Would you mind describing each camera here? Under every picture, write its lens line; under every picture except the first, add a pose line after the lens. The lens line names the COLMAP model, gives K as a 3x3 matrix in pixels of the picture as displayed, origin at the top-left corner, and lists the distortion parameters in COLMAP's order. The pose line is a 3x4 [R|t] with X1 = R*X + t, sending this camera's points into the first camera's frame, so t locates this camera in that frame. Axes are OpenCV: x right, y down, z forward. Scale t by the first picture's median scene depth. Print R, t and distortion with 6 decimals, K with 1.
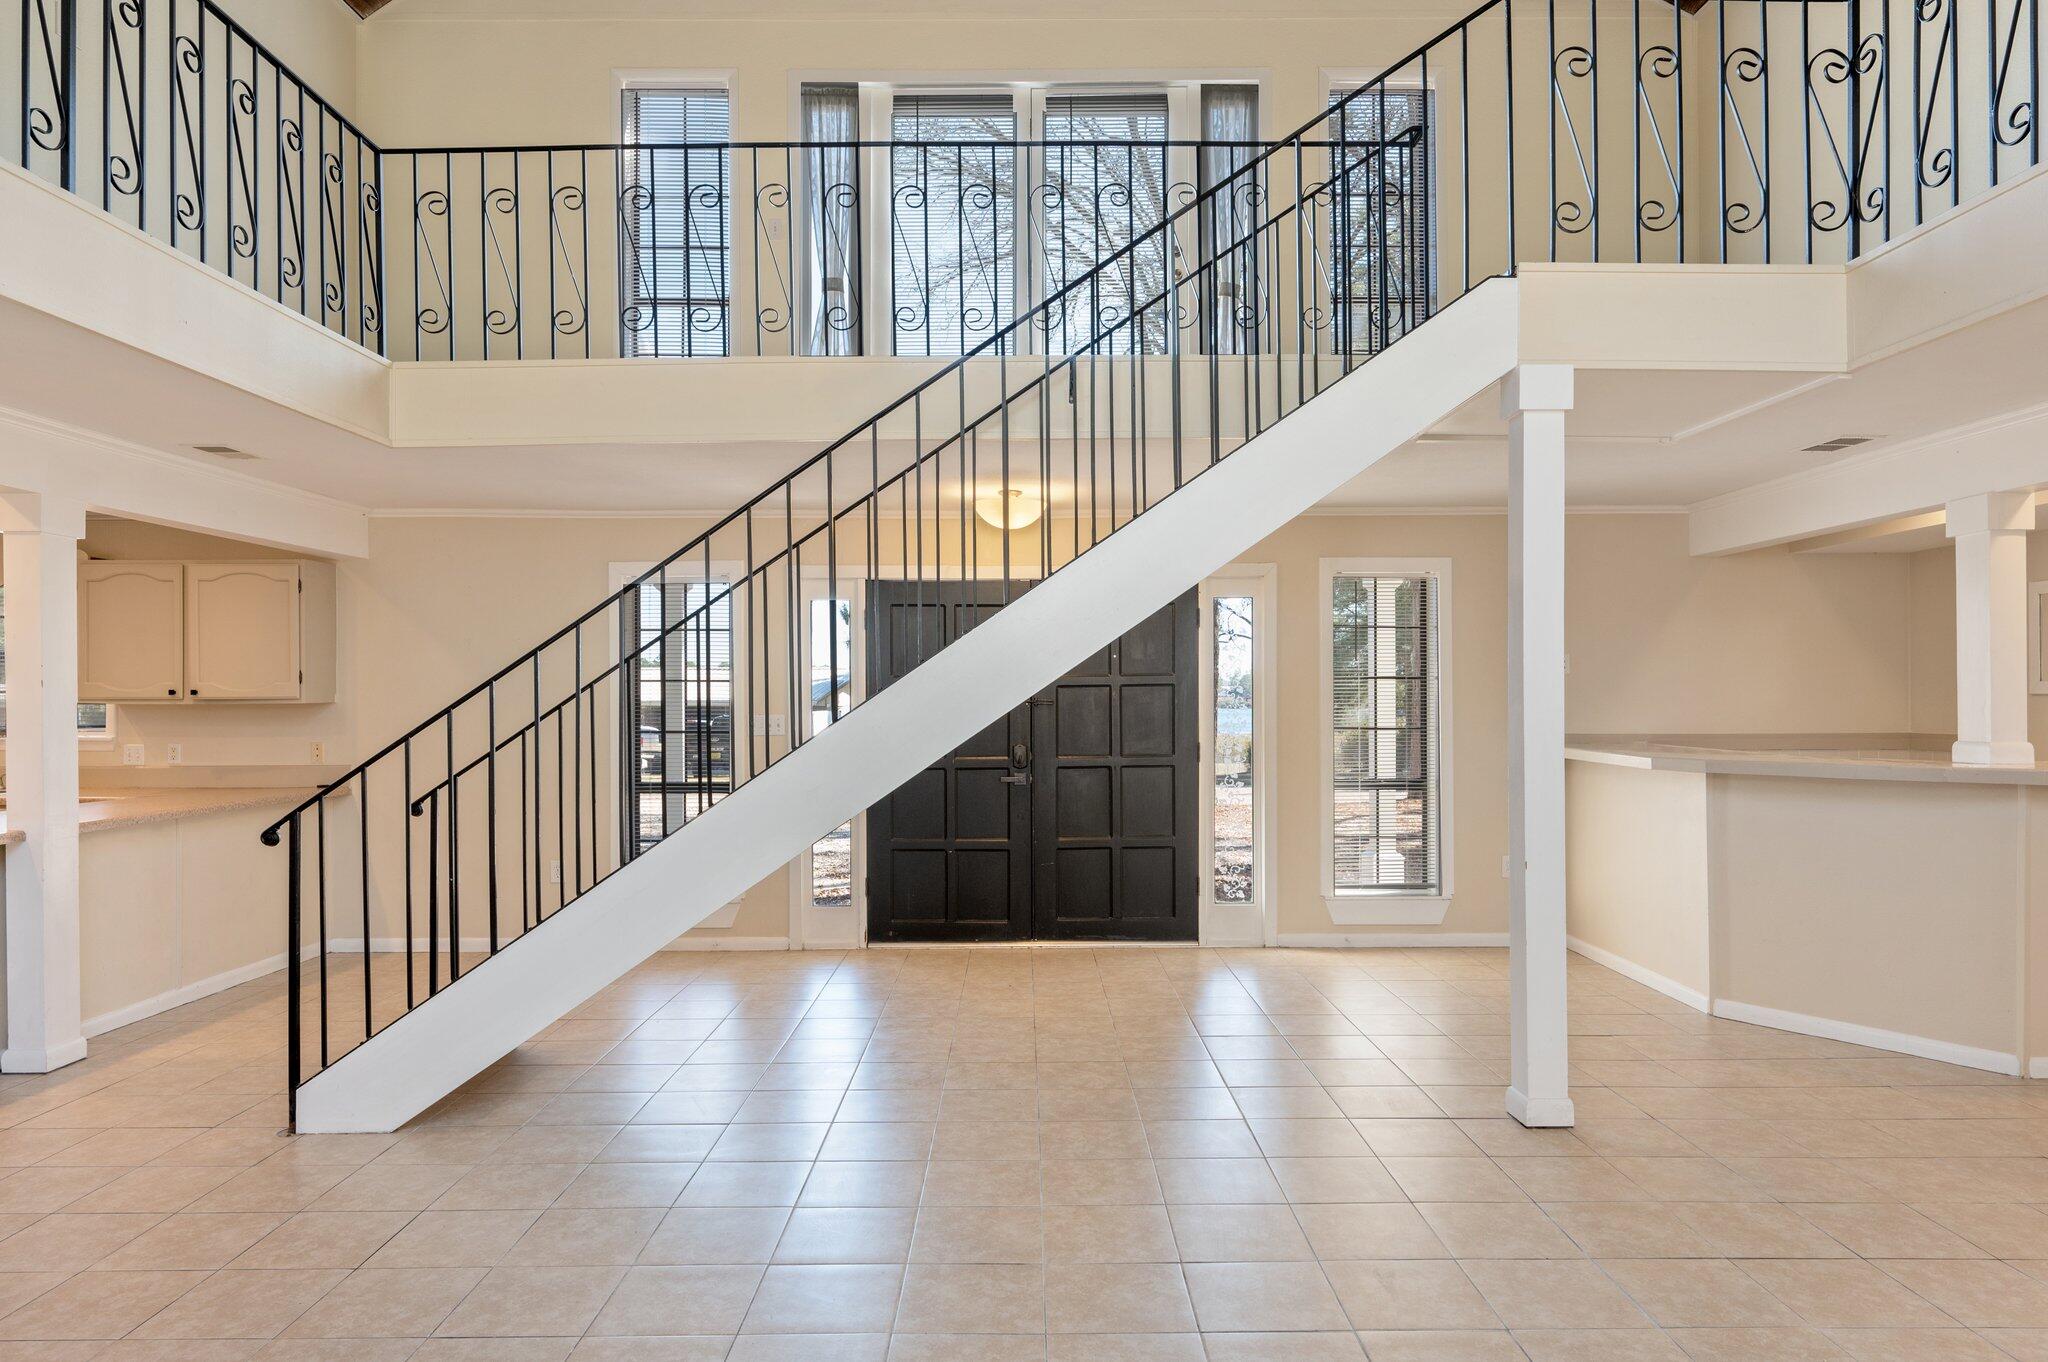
lens RADIAL K [[1264.5, 0, 1022.7], [0, 1264.5, 686.0], [0, 0, 1]] dist [-0.002499, 0.000715]
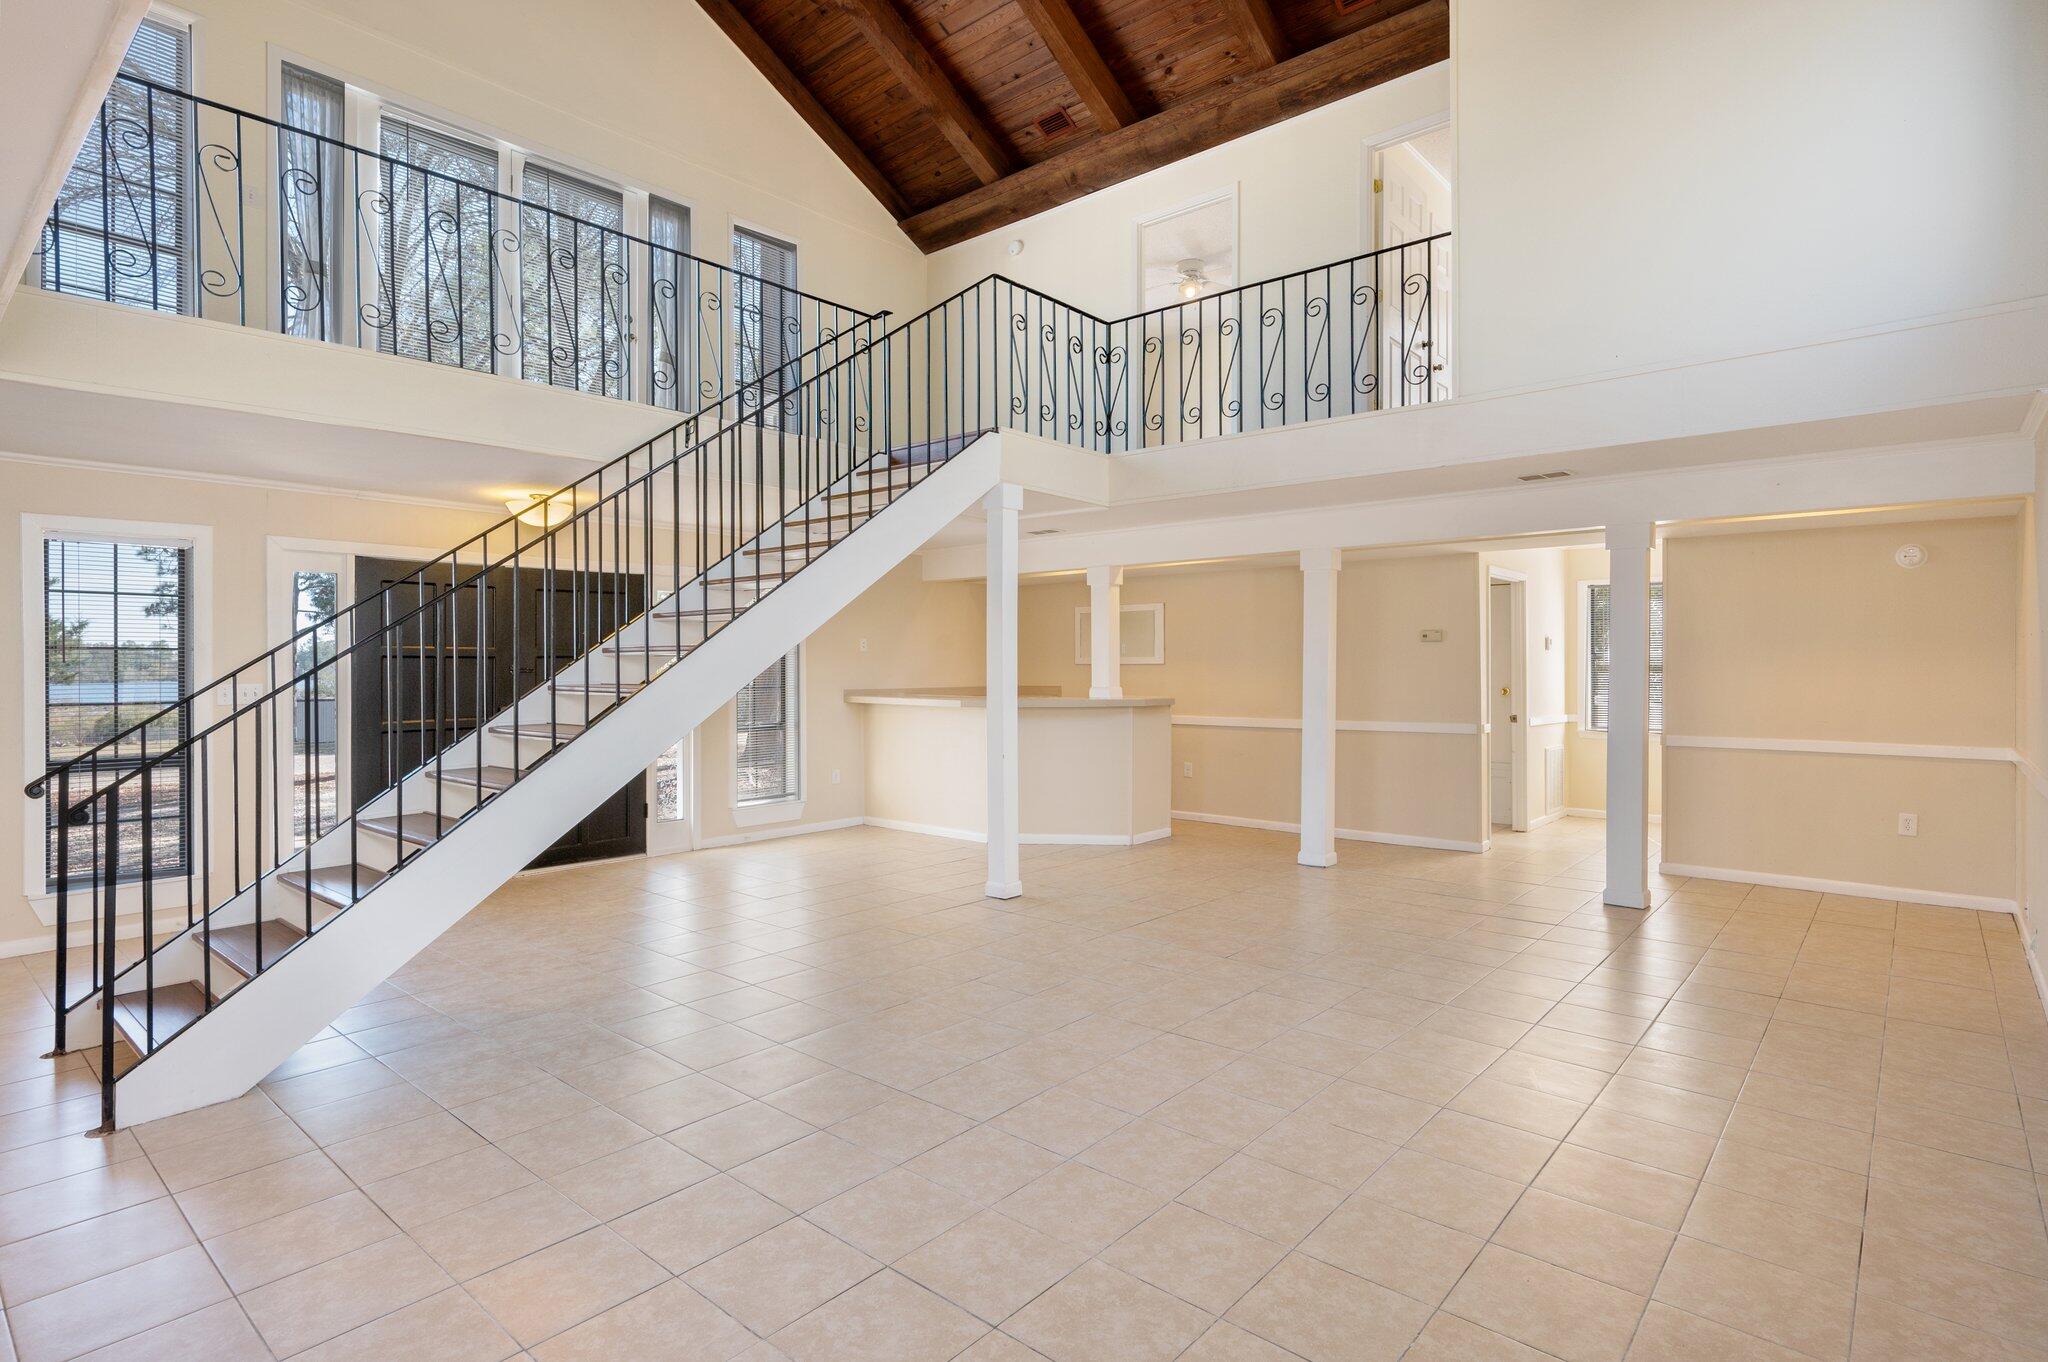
lens RADIAL K [[1048.1, 0, 1041.9], [0, 1048.1, 668.6], [0, 0, 1]] dist [0.002559, 0.000807]
pose [[0.647668, -0.001850, 0.761921, -0.581897], [-0.003534, 0.999979, 0.005432, 0.005074], [-0.761915, -0.006211, 0.647648, -0.018579]]
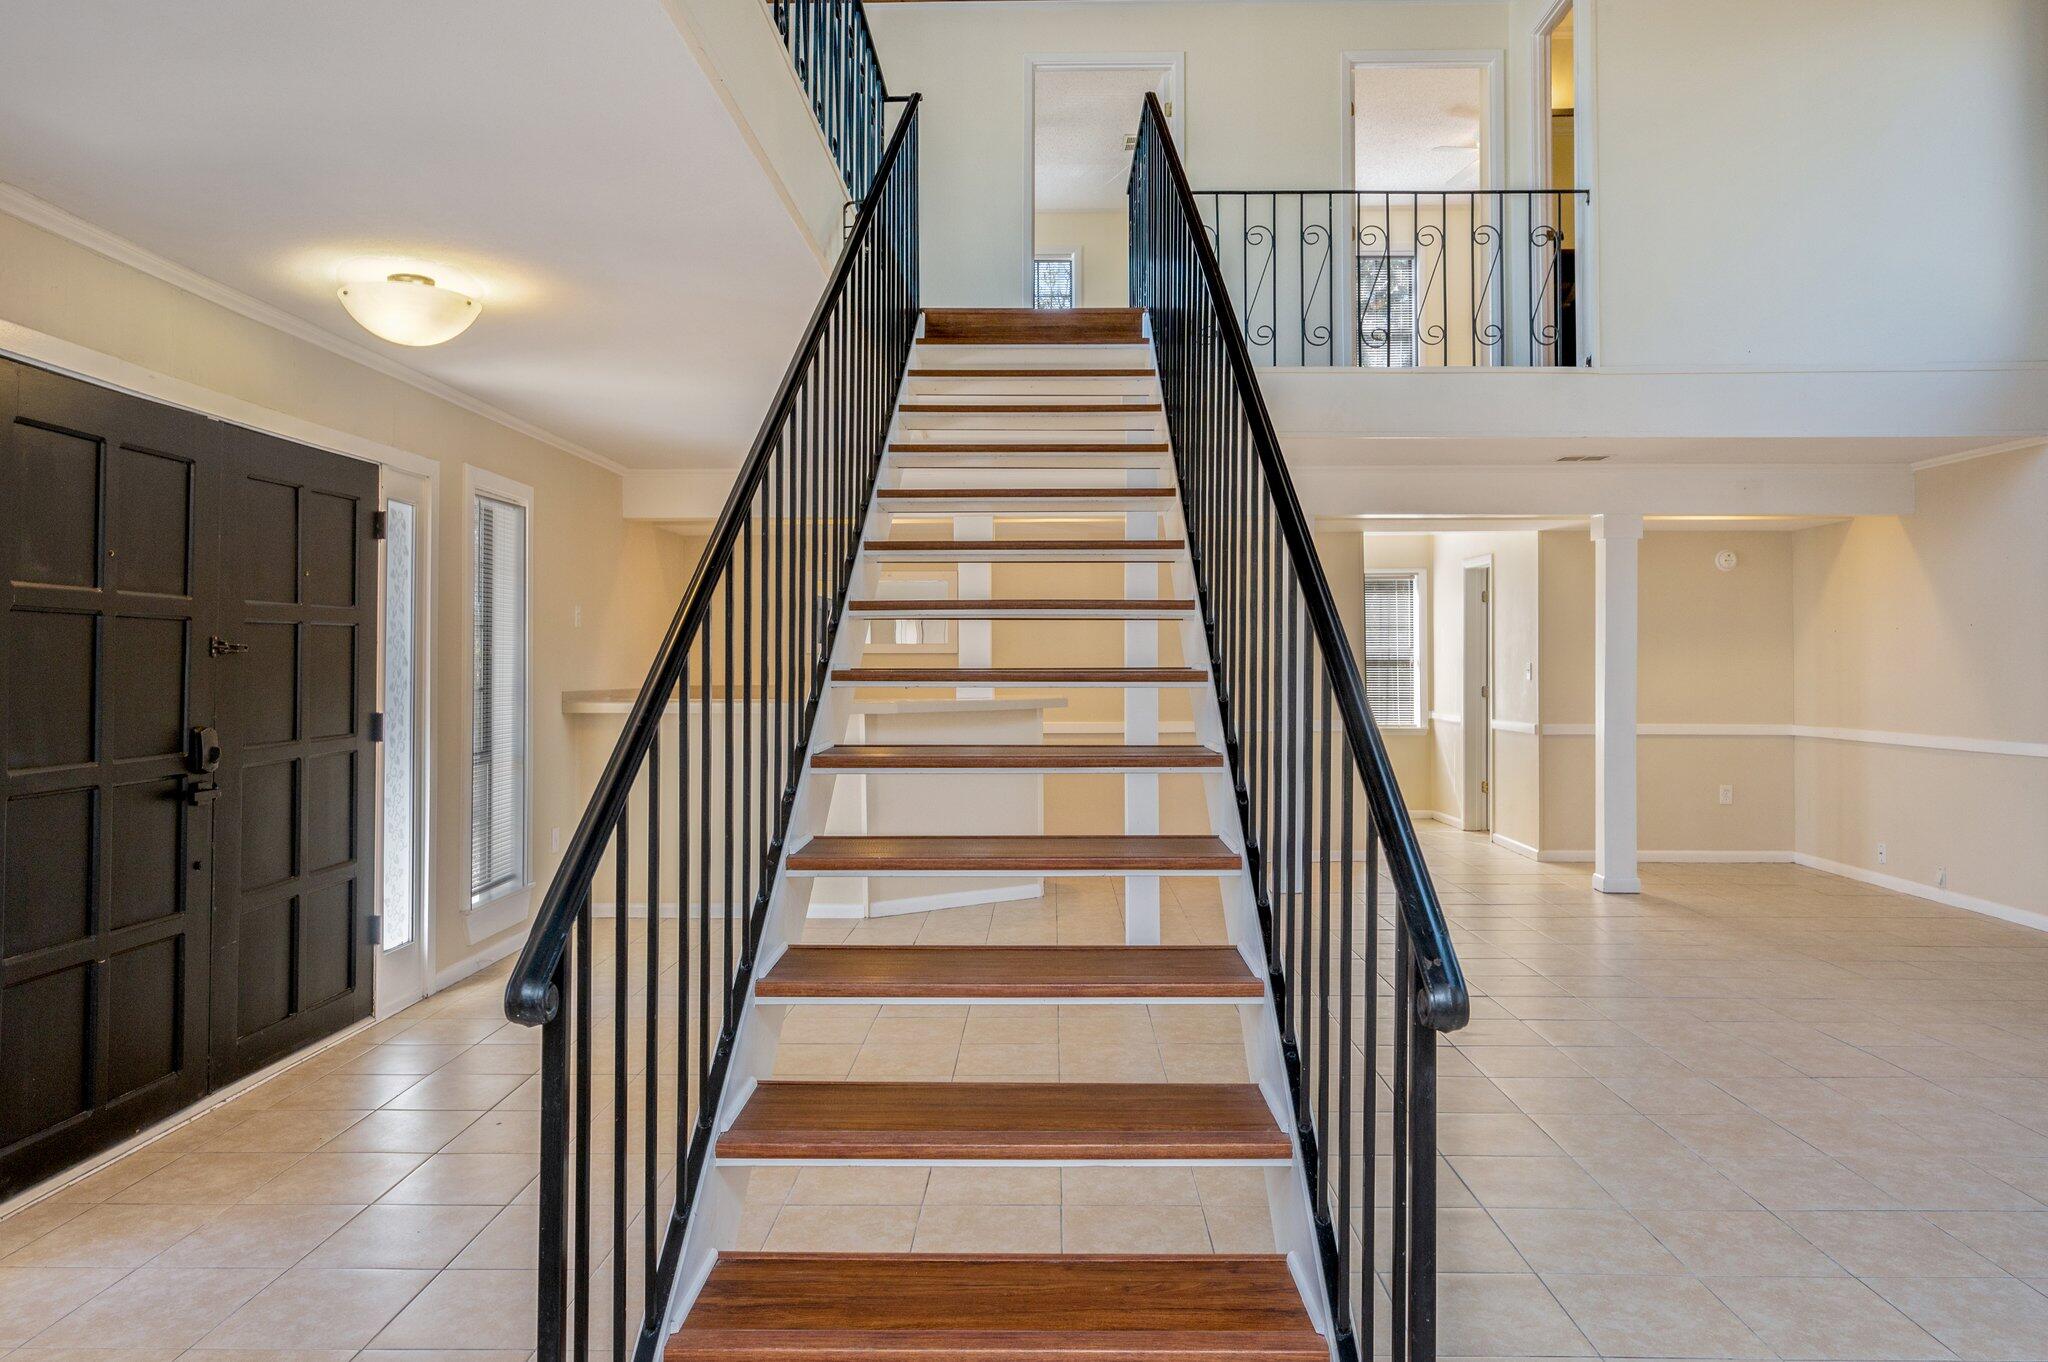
lens RADIAL K [[1312.3, 0, 1030.4], [0, 1312.3, 640.9], [0, 0, 1]] dist [0.004726, -0.002072]
pose [[0.004077, 0.023263, 0.999721, -0.728378], [-0.004501, 0.999720, -0.023245, 0.025359], [-0.999982, -0.004405, 0.004180, 0.757986]]
